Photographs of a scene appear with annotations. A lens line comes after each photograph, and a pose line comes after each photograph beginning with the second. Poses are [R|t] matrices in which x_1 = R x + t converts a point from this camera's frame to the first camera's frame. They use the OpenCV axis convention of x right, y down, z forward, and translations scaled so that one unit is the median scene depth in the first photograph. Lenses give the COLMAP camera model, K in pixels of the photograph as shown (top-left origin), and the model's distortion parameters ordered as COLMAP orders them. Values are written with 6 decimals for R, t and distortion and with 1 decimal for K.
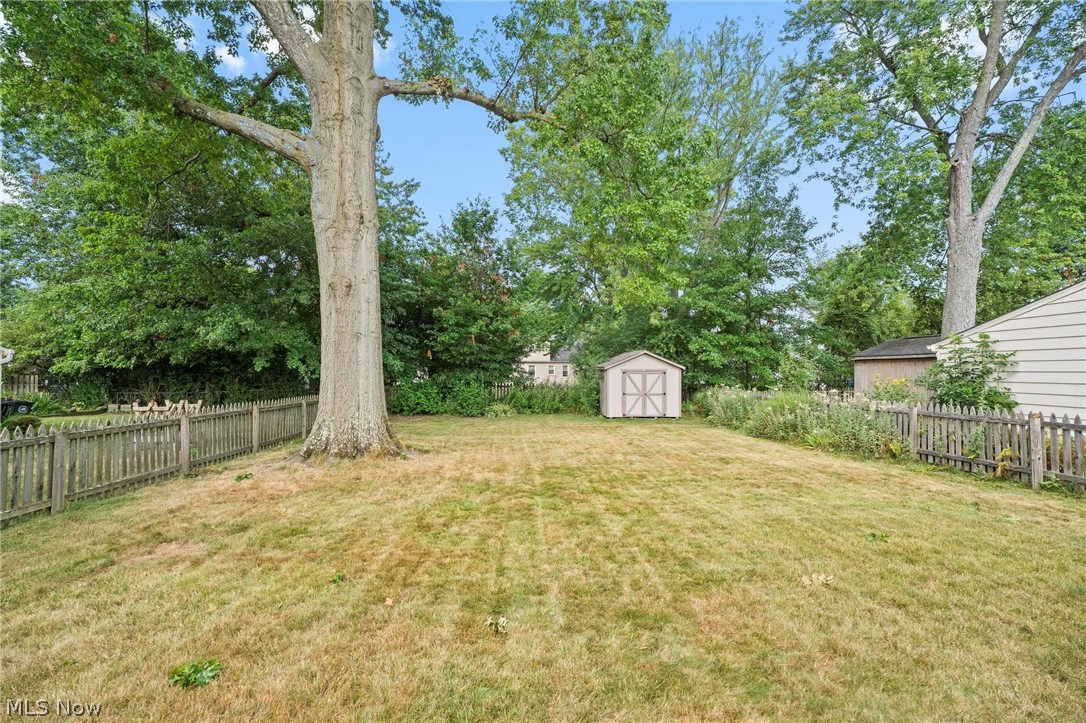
lens RADIAL K [[488.5, 0, 539.8], [0, 488.5, 356.5], [0, 0, 1]] dist [0.008053, -0.000528]
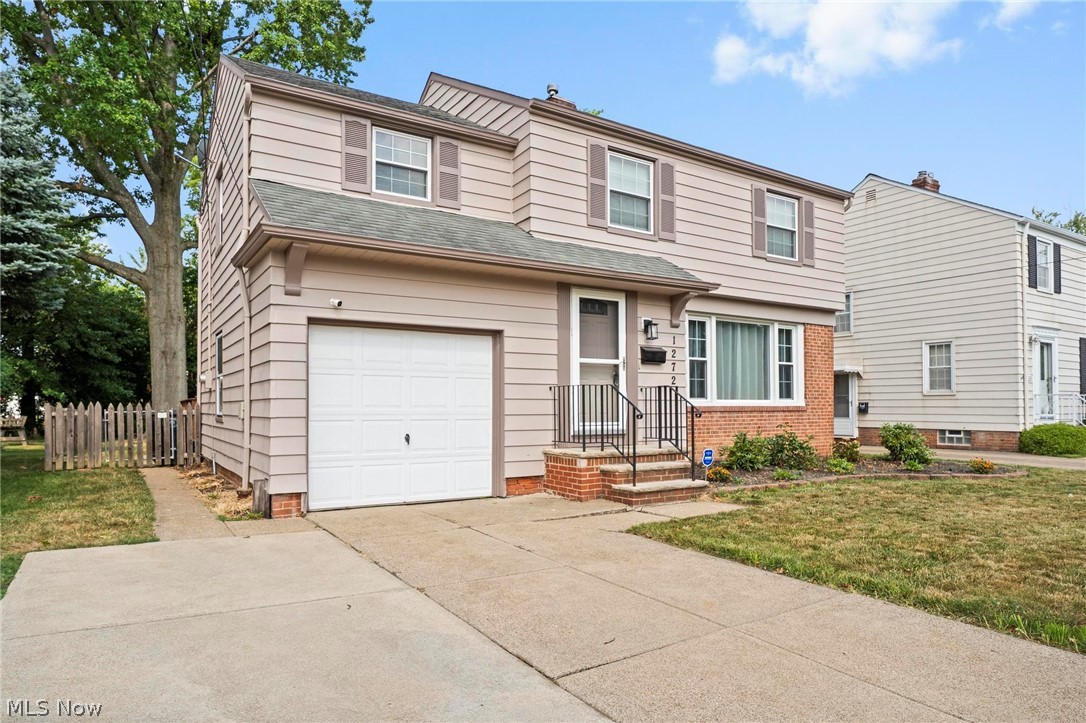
lens RADIAL K [[652.7, 0, 542.8], [0, 652.7, 392.0], [0, 0, 1]] dist [-0.000007, -0.000014]
pose [[0.872201, 0.006094, 0.489110, -0.193787], [-0.009873, 0.999938, 0.005148, -0.006489], [-0.489048, -0.009319, 0.872207, -1.051946]]
